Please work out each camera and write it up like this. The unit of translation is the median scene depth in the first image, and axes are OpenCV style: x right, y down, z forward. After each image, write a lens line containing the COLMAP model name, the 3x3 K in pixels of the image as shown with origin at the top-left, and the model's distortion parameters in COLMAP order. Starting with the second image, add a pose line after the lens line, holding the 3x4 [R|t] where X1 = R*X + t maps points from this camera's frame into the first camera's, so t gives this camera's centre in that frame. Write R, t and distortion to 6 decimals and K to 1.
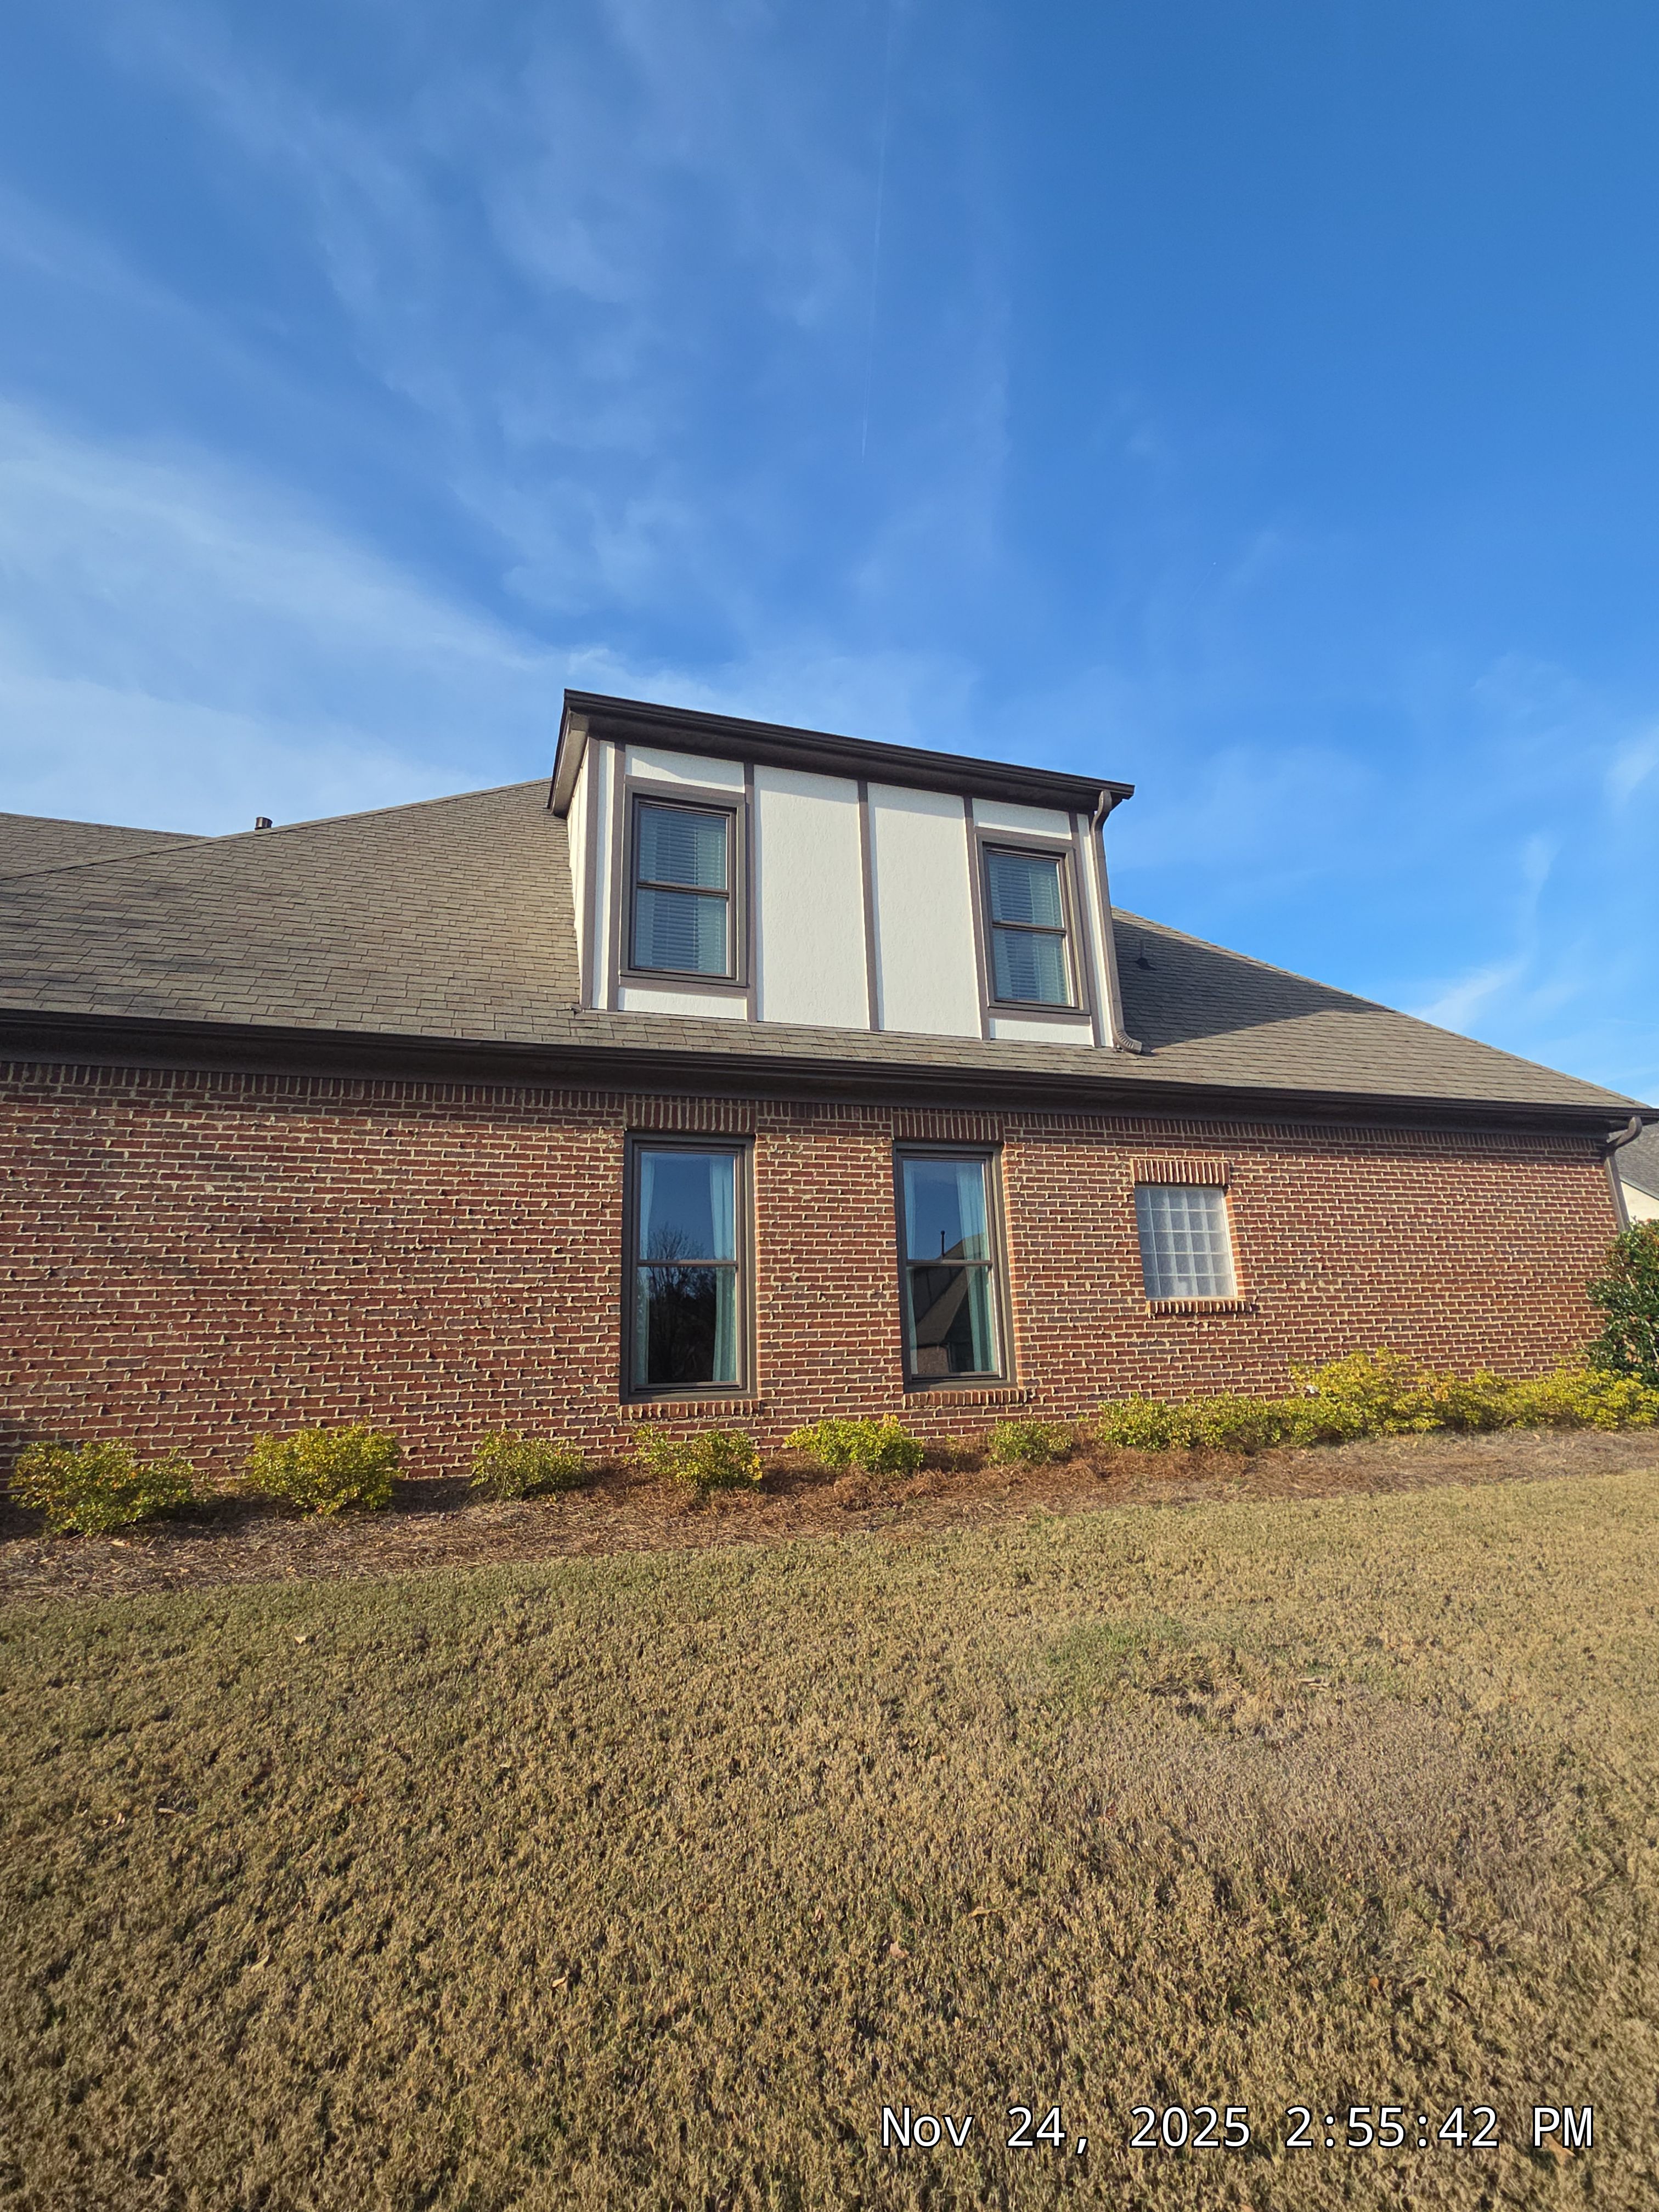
lens RADIAL K [[907.5, 0, 813.8], [0, 907.5, 1102.9], [0, 0, 1]] dist [0.015061, -0.007171]
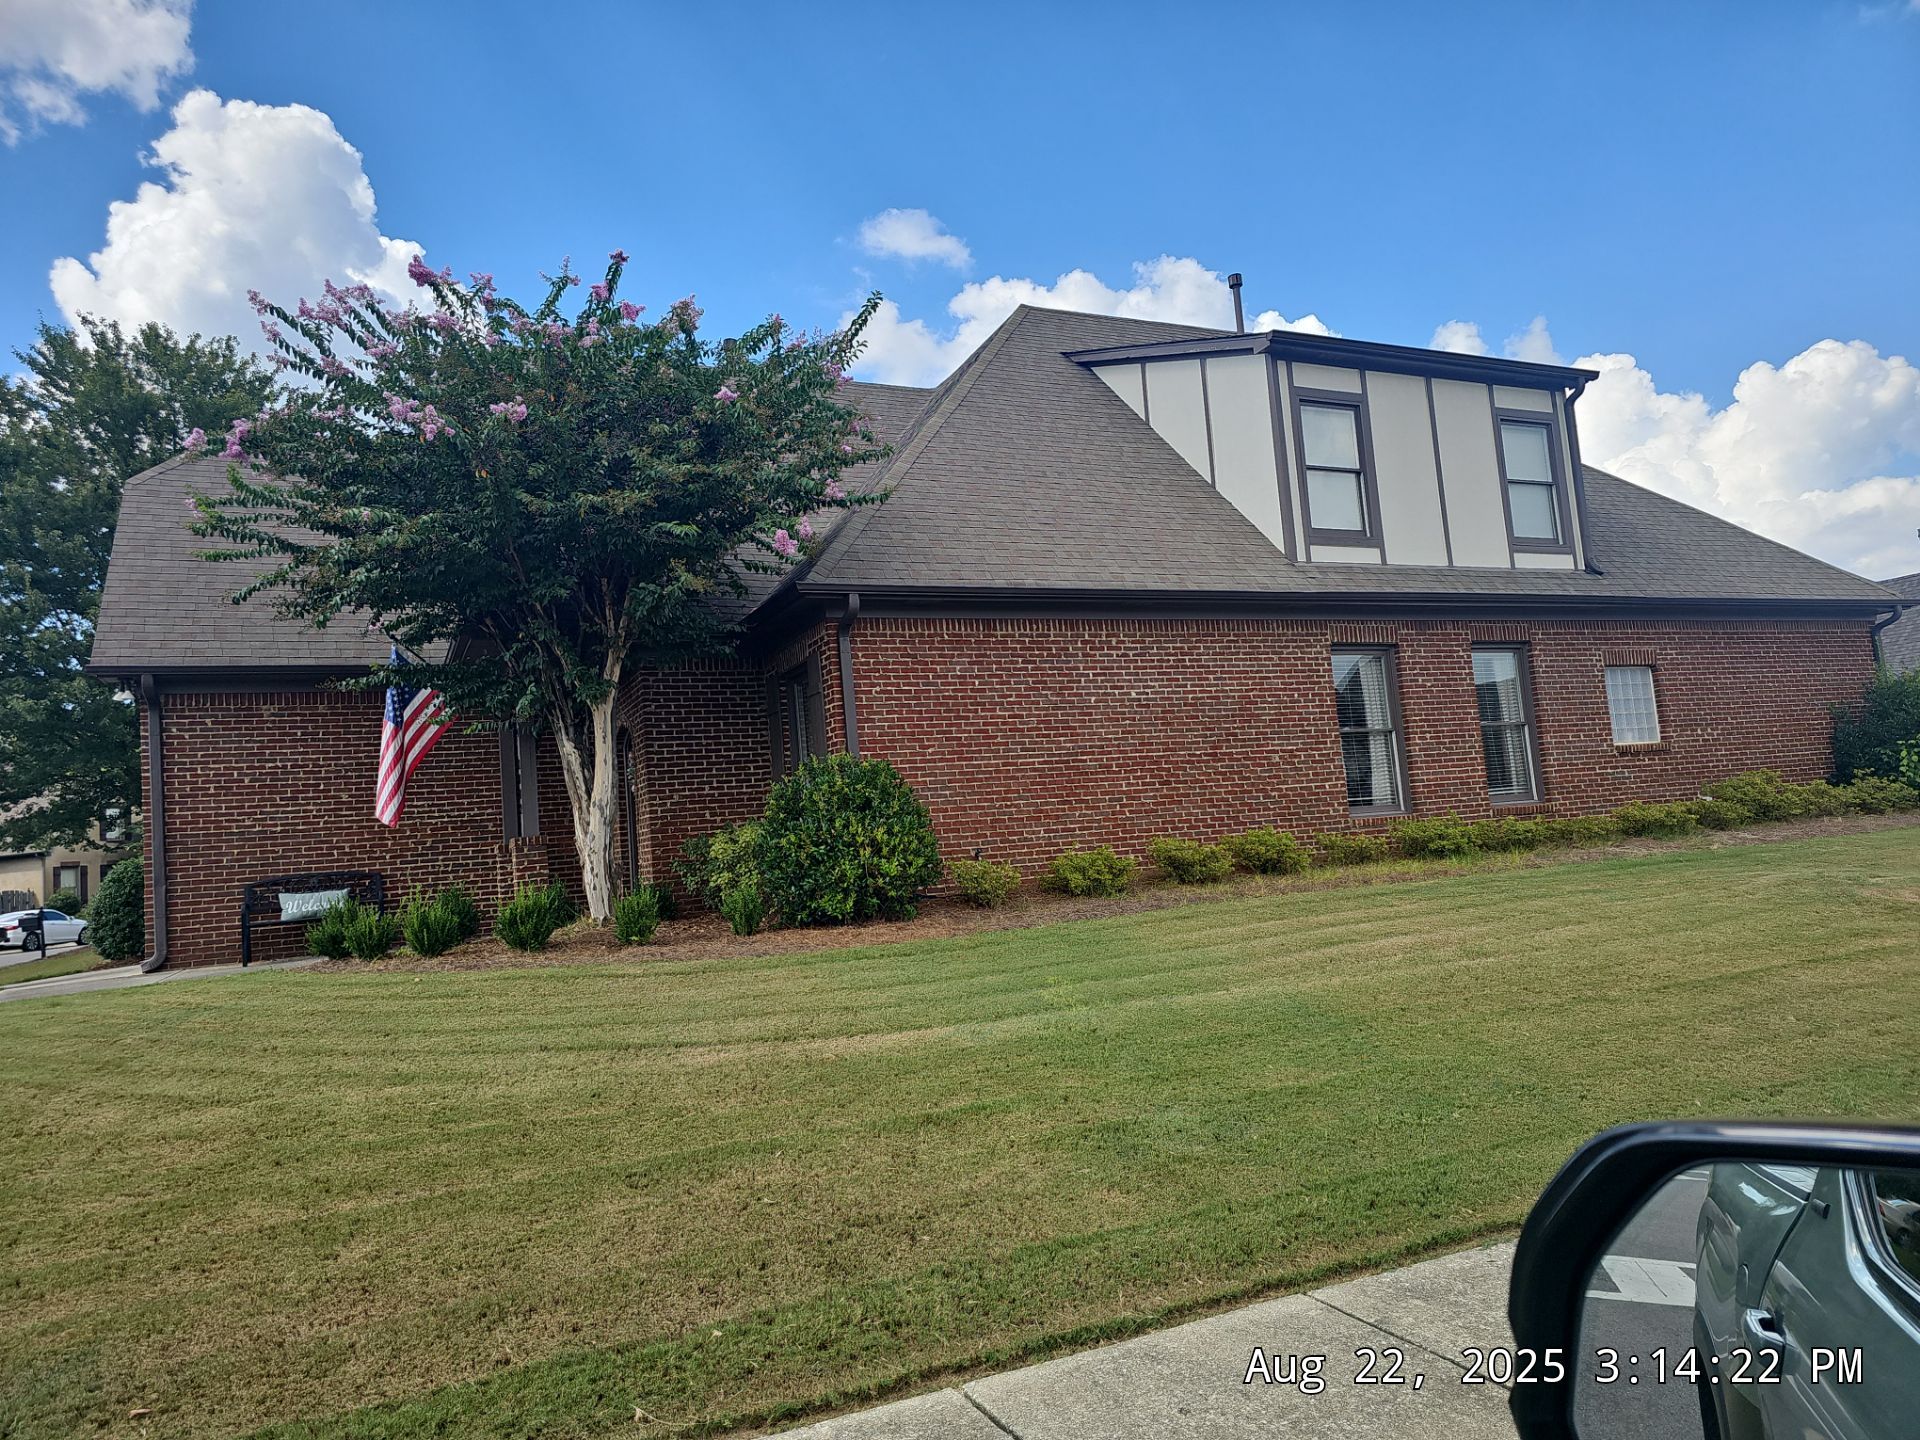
lens RADIAL K [[1117.7, 0, 957.0], [0, 1117.7, 709.0], [0, 0, 1]] dist [0.107043, -0.138031]
pose [[0.990707, -0.036751, 0.130957, -1.053825], [0.017817, 0.989573, 0.142925, -0.142429], [-0.134844, -0.139263, 0.981032, -0.761661]]
